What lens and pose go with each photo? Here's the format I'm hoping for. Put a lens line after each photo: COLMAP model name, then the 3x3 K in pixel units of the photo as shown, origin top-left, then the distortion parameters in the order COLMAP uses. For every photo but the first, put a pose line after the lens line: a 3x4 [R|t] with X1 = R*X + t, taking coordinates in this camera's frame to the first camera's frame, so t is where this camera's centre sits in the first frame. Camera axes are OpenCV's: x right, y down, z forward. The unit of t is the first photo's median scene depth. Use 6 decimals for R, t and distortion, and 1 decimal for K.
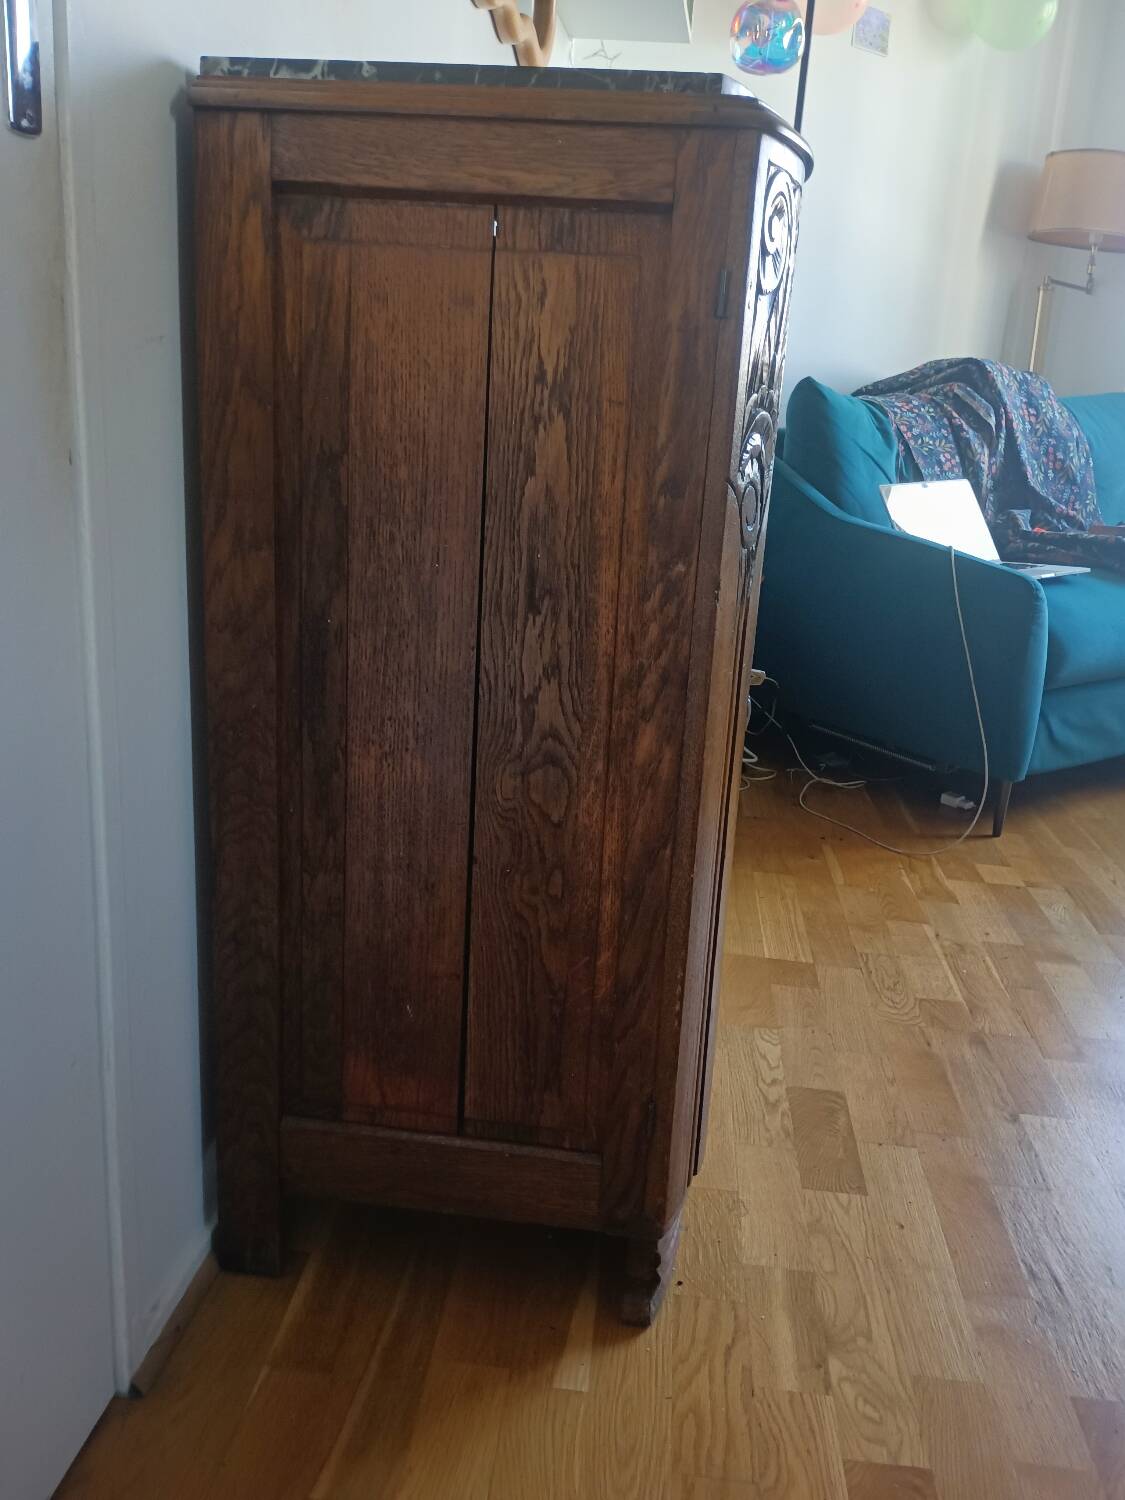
lens RADIAL K [[1244.0, 0, 562.5], [0, 1244.0, 750.0], [0, 0, 1]] dist [0.094502, -0.179572]
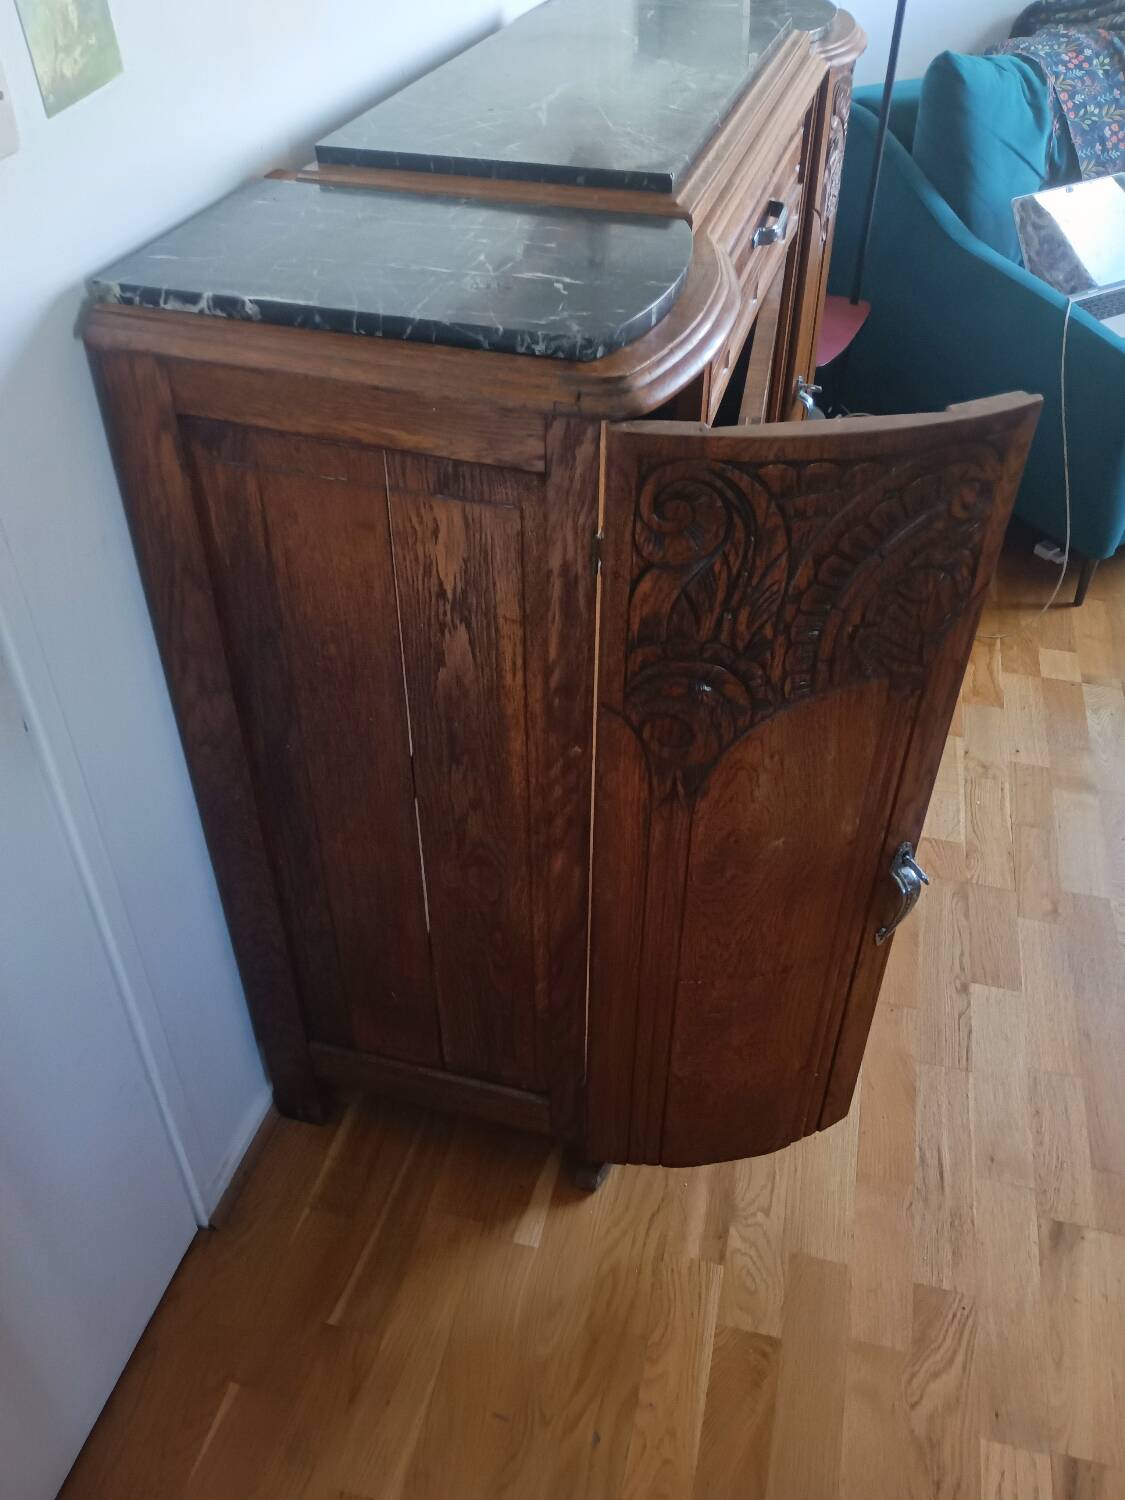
lens RADIAL K [[1242.8, 0, 571.6], [0, 1242.8, 749.4], [0, 0, 1]] dist [0.112101, -0.217882]
pose [[0.989547, 0.051676, -0.134634, 0.233417], [0.006010, 0.918002, 0.396529, -0.572466], [0.144086, -0.393194, 0.908096, -0.008291]]
